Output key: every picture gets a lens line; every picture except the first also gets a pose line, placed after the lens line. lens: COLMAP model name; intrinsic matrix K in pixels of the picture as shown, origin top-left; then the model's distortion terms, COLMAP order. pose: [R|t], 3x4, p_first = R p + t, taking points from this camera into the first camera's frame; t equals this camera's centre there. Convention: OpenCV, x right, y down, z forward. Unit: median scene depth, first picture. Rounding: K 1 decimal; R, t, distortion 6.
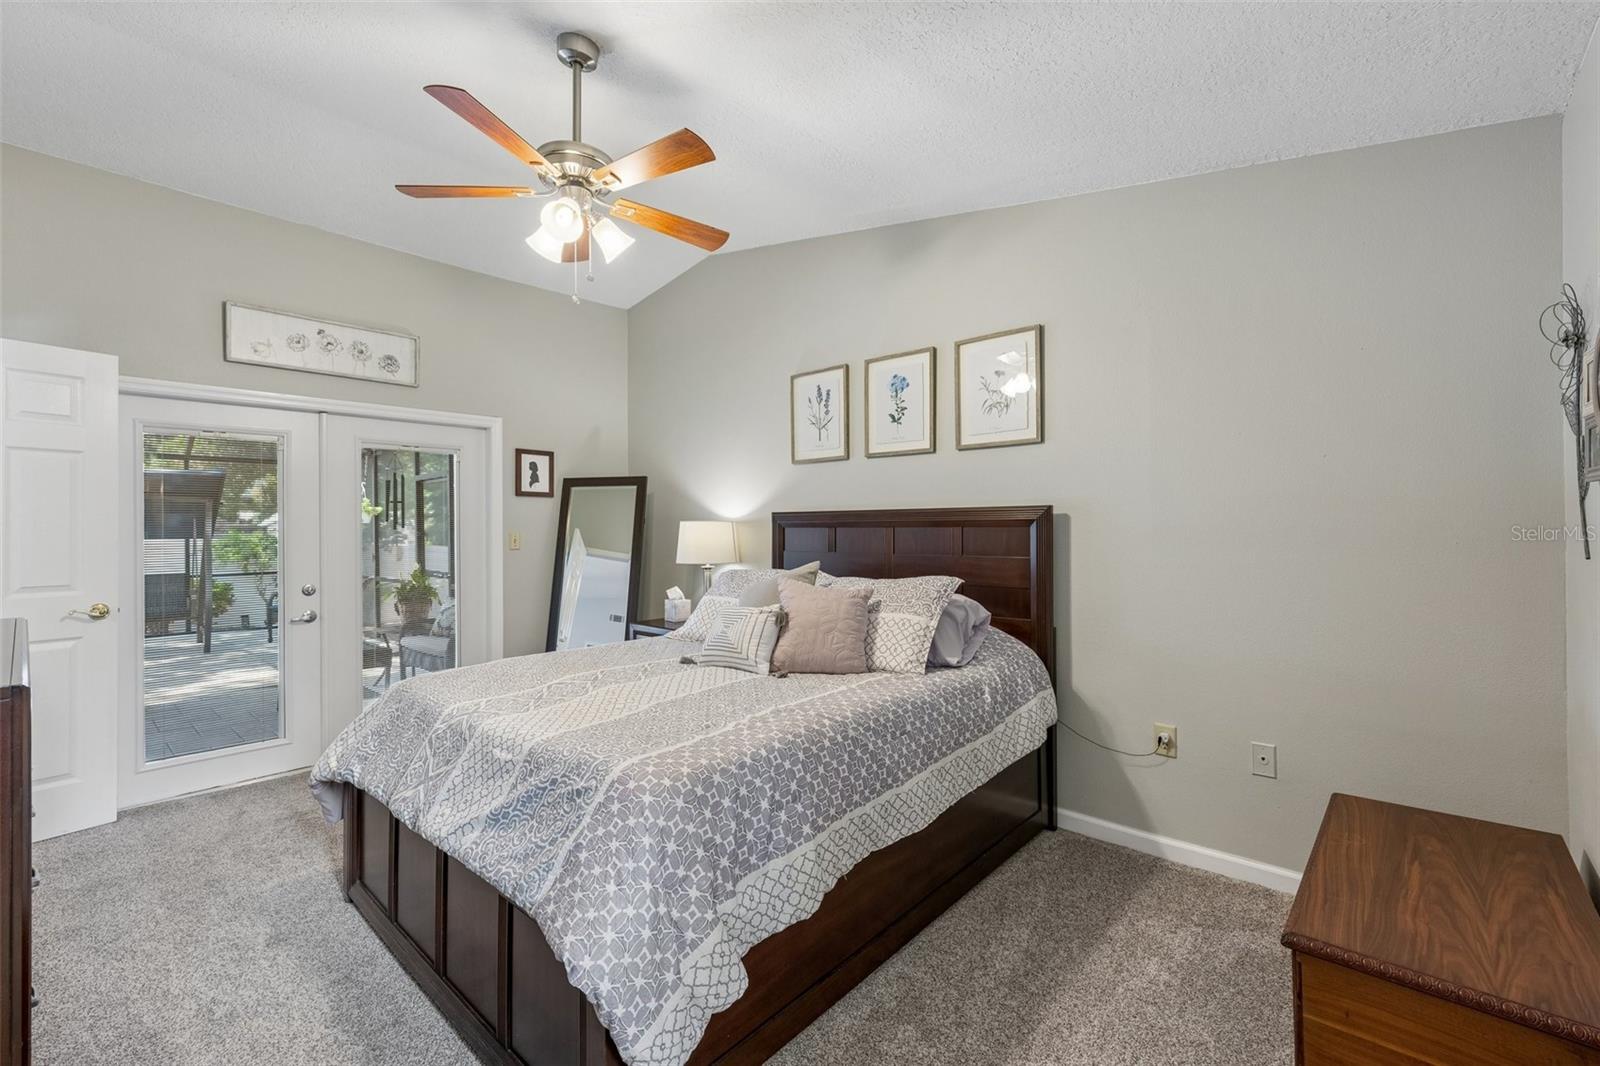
lens RADIAL K [[678.3, 0, 800.1], [0, 678.3, 531.5], [0, 0, 1]] dist [-0.002786, 0.001778]
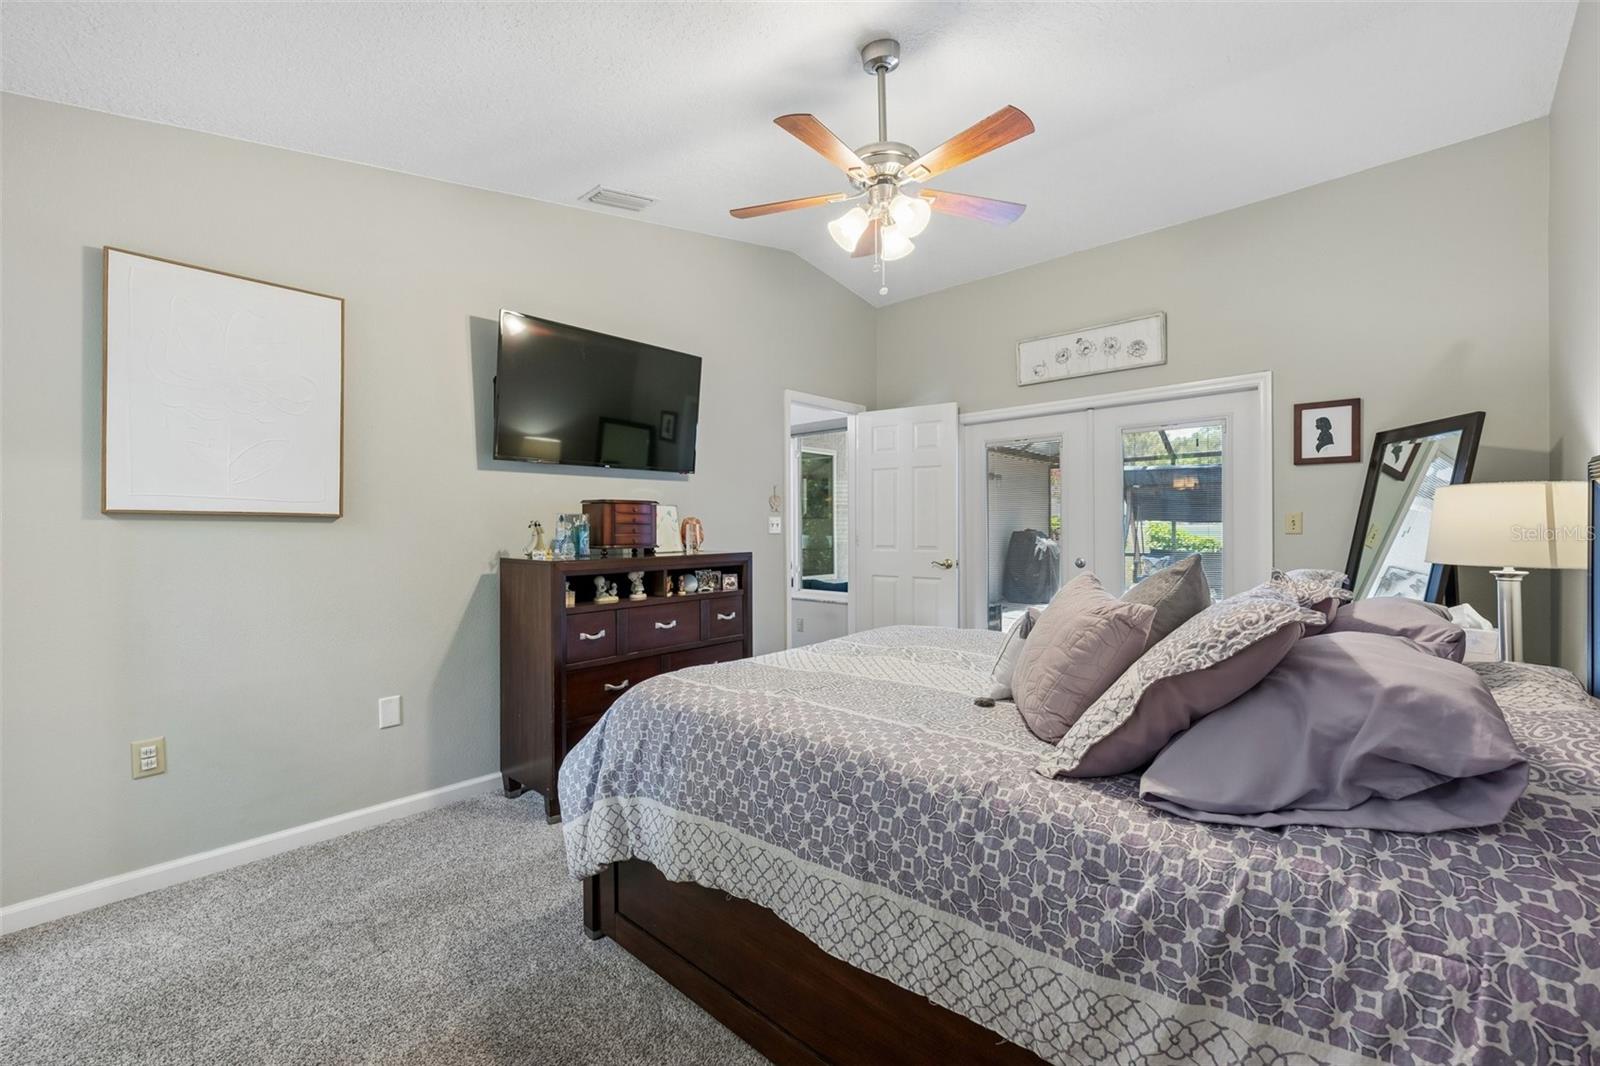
lens RADIAL K [[677.3, 0, 800.4], [0, 677.3, 526.2], [0, 0, 1]] dist [-0.000495, -0.000195]
pose [[-0.020285, 0.006568, -0.999773, 0.415995], [0.004322, 0.999970, 0.006482, 0.011371], [0.999785, -0.004190, -0.020313, 0.493192]]
